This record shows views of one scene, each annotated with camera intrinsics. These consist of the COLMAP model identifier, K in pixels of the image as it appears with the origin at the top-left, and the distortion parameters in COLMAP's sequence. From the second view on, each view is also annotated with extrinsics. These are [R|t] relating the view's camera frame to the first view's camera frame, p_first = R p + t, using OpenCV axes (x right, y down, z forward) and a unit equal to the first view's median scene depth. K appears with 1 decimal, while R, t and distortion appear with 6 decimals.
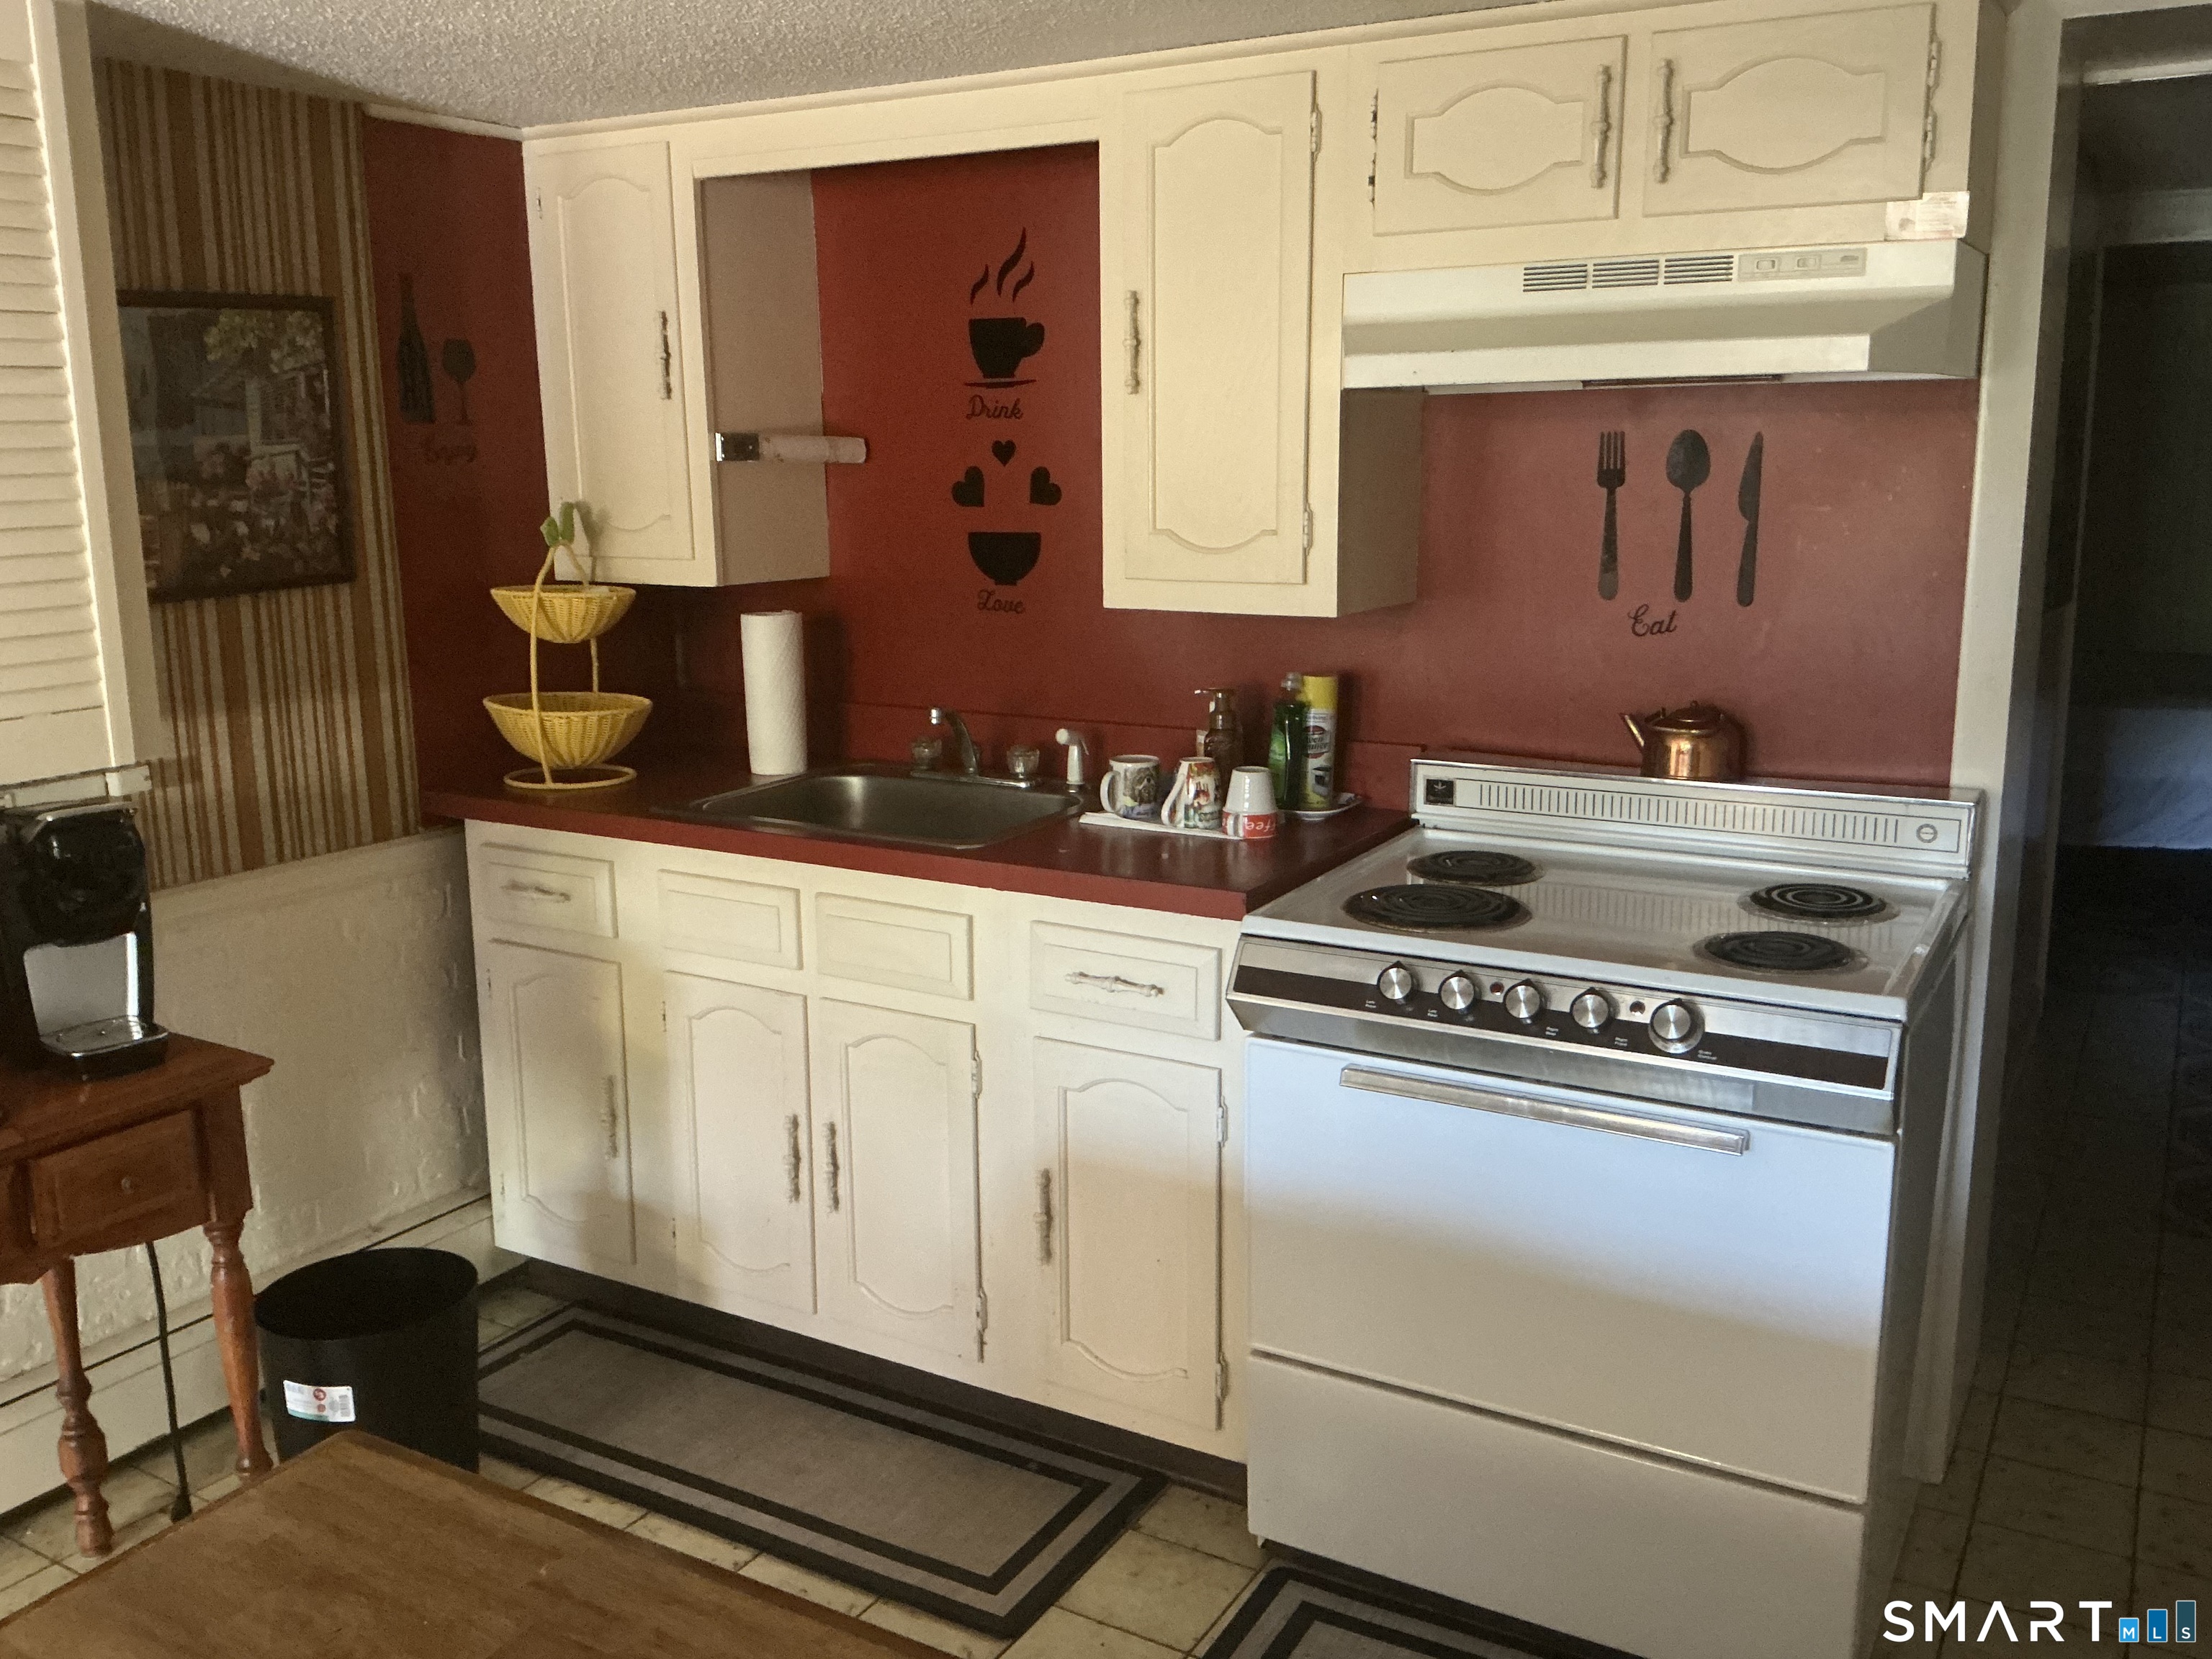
lens RADIAL K [[1911.0, 0, 1047.1], [0, 1911.0, 834.6], [0, 0, 1]] dist [0.184814, -0.333099]
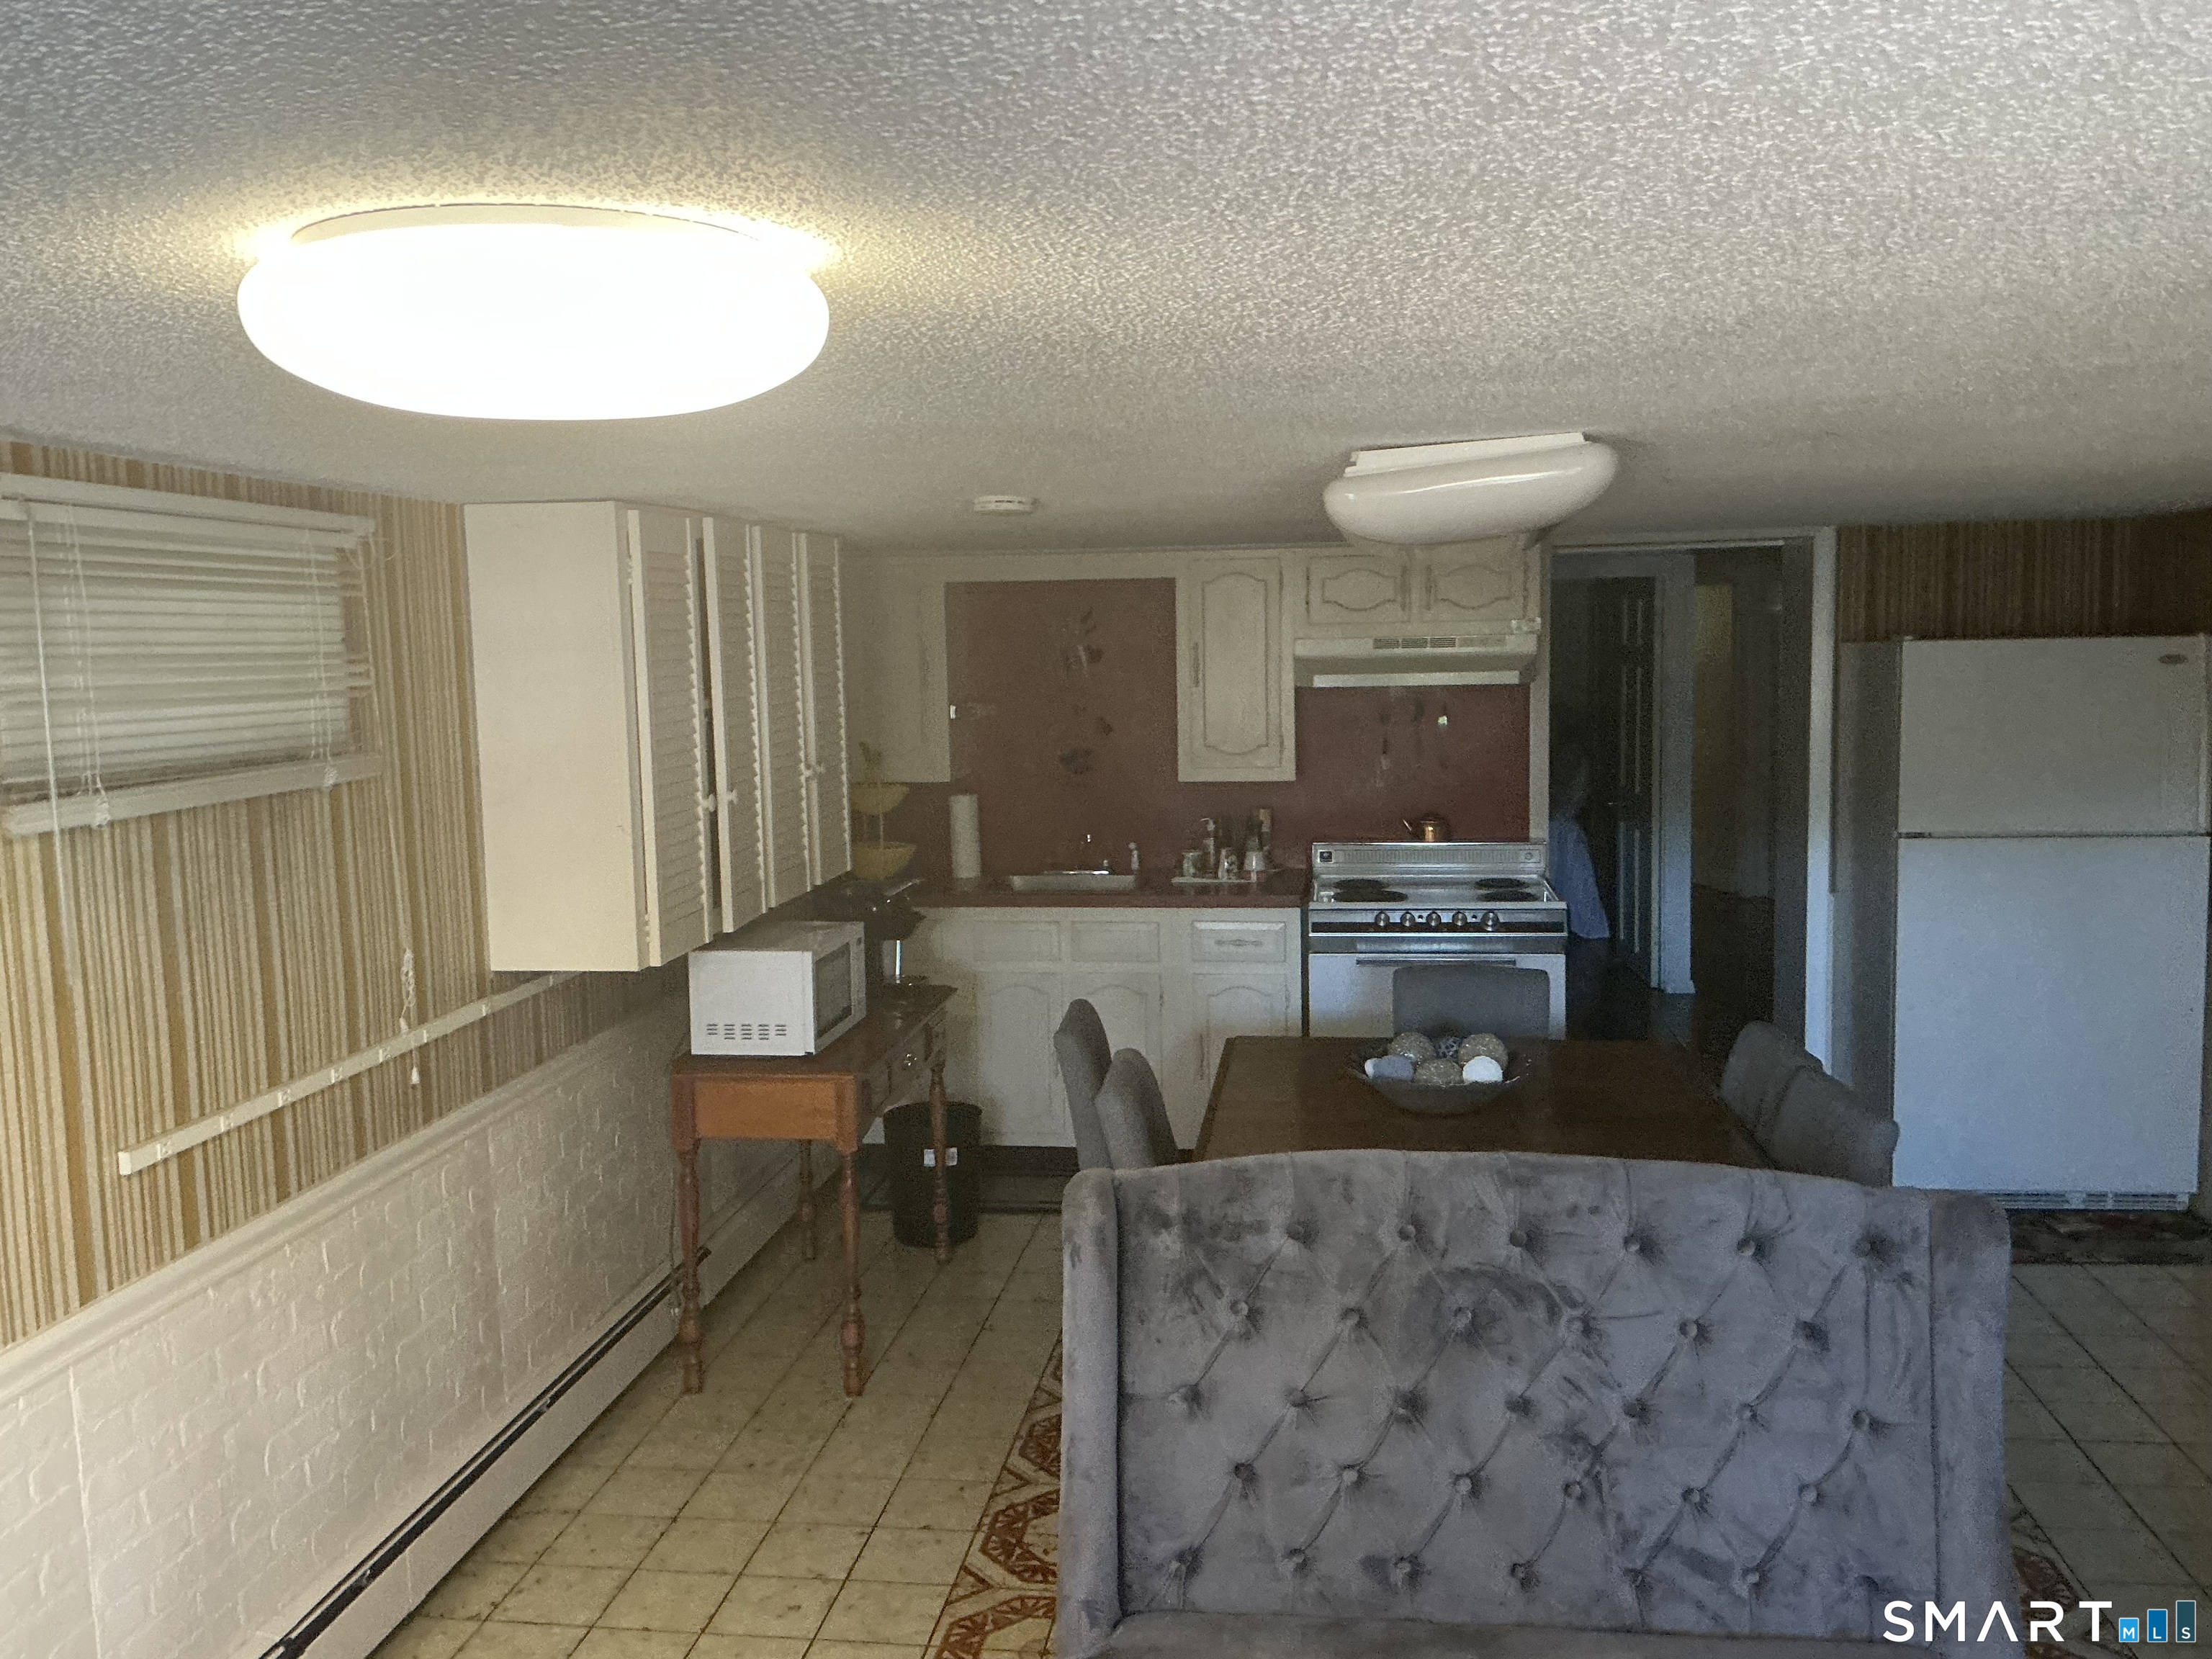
lens RADIAL K [[1911.0, 0, 1047.1], [0, 1911.0, 834.6], [0, 0, 1]] dist [0.184814, -0.333099]
pose [[0.929335, -0.050610, 0.365752, -0.973863], [0.087743, 0.992457, -0.085617, 0.122488], [-0.358660, 0.111659, 0.926766, -1.021792]]
